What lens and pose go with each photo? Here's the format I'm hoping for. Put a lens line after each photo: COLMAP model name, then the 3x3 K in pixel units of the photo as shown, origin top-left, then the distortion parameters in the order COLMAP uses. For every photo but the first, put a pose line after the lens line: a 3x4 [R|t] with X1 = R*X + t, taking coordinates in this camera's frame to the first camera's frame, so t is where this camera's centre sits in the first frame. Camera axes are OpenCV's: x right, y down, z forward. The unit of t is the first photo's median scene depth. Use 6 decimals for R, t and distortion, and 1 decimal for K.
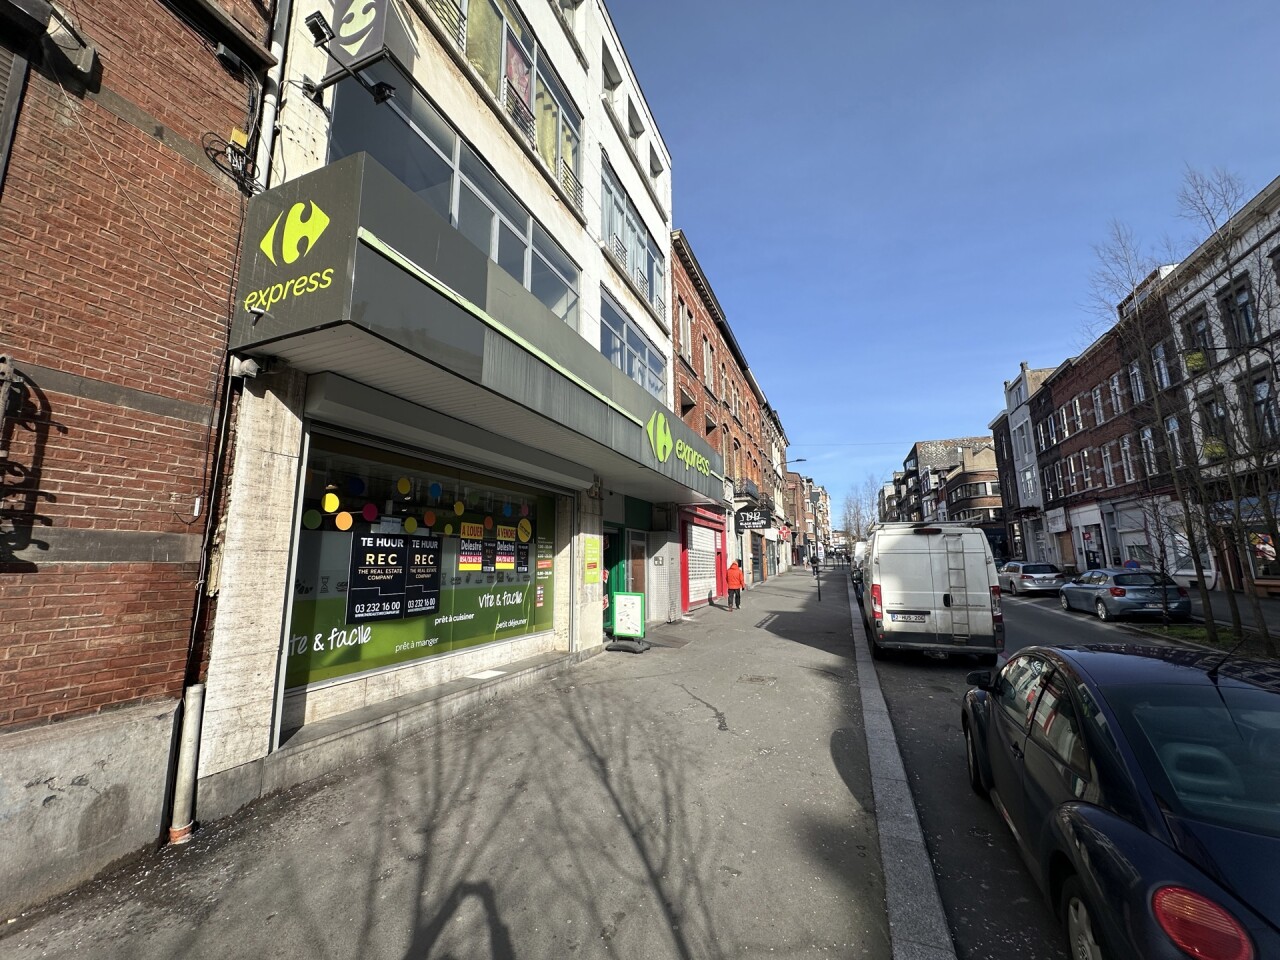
lens RADIAL K [[508.7, 0, 637.6], [0, 508.7, 478.4], [0, 0, 1]] dist [-0.003870, -0.000109]
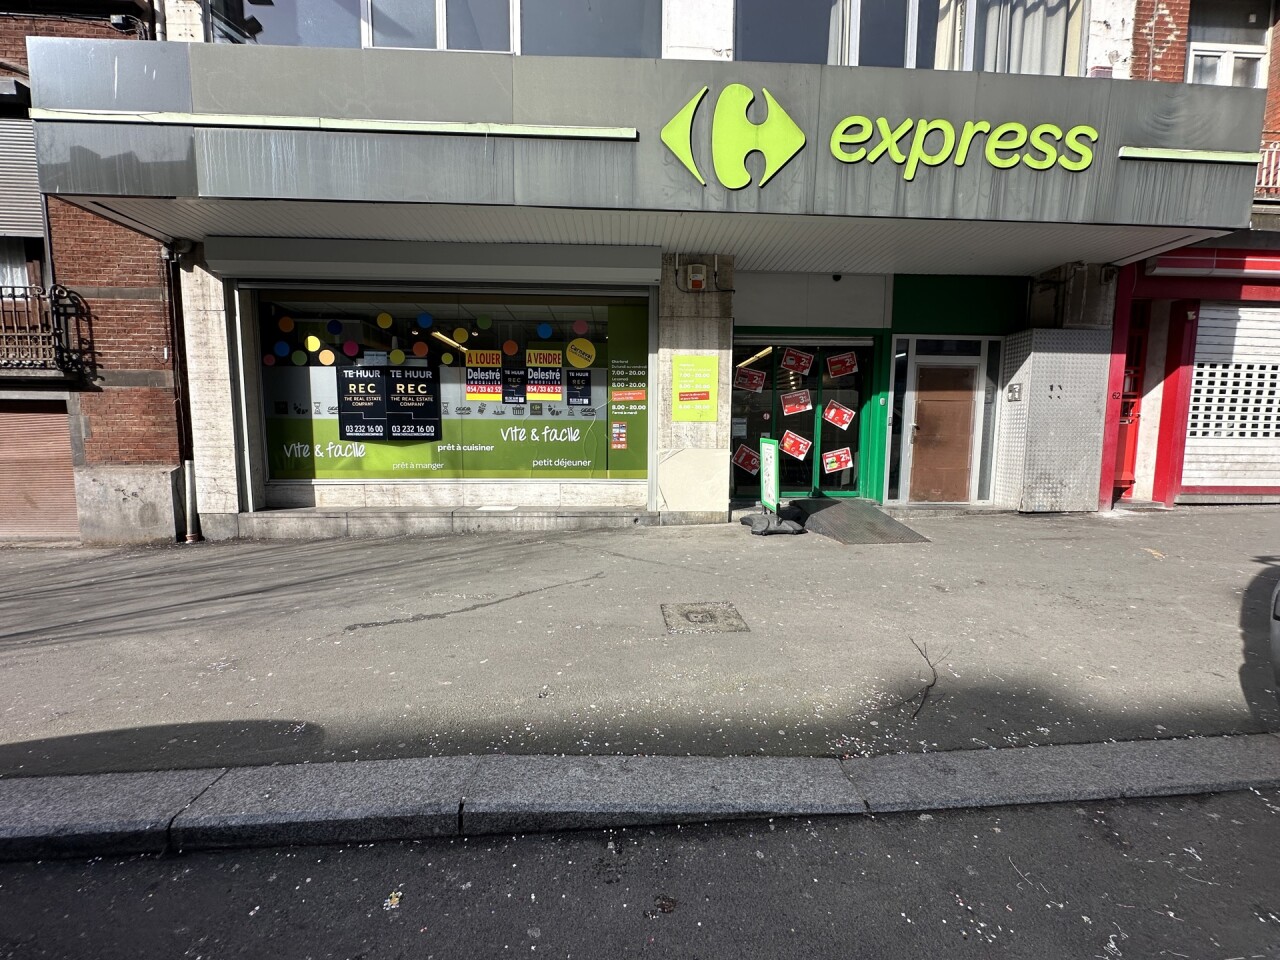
lens RADIAL K [[508.7, 0, 639.7], [0, 508.7, 480.3], [0, 0, 1]] dist [-0.003870, -0.000109]
pose [[0.418599, 0.100359, -0.902609, 0.792412], [0.142819, 0.974234, 0.174558, 0.240536], [0.896871, -0.201980, 0.393480, 1.022065]]
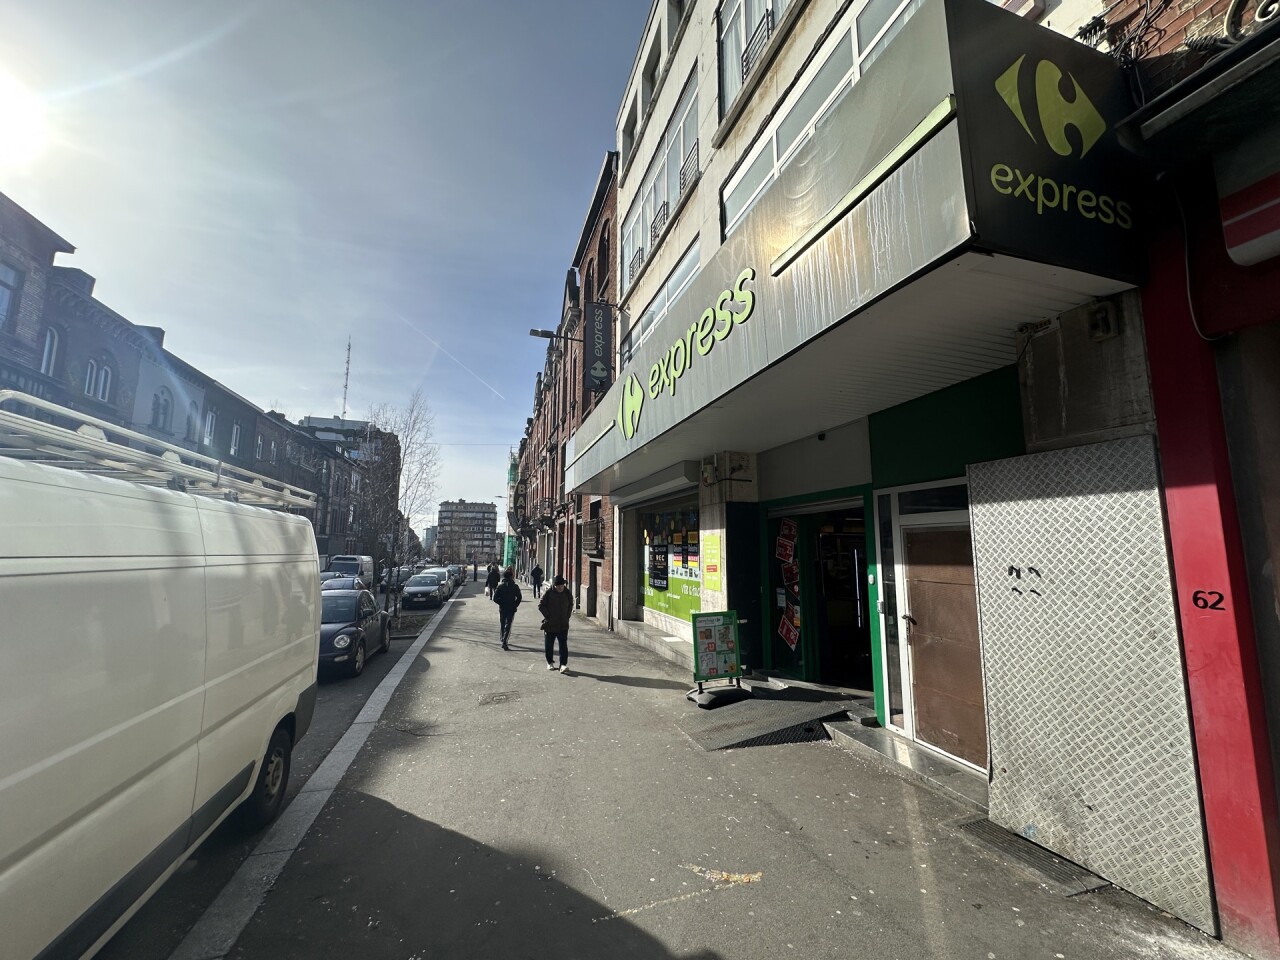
lens RADIAL K [[508.7, 0, 638.0], [0, 508.7, 481.8], [0, 0, 1]] dist [-0.003870, -0.000109]
pose [[-0.776741, -0.073044, -0.625570, 0.821819], [0.112675, 0.961112, -0.252126, 0.362821], [0.619659, -0.266322, -0.738306, 2.467200]]
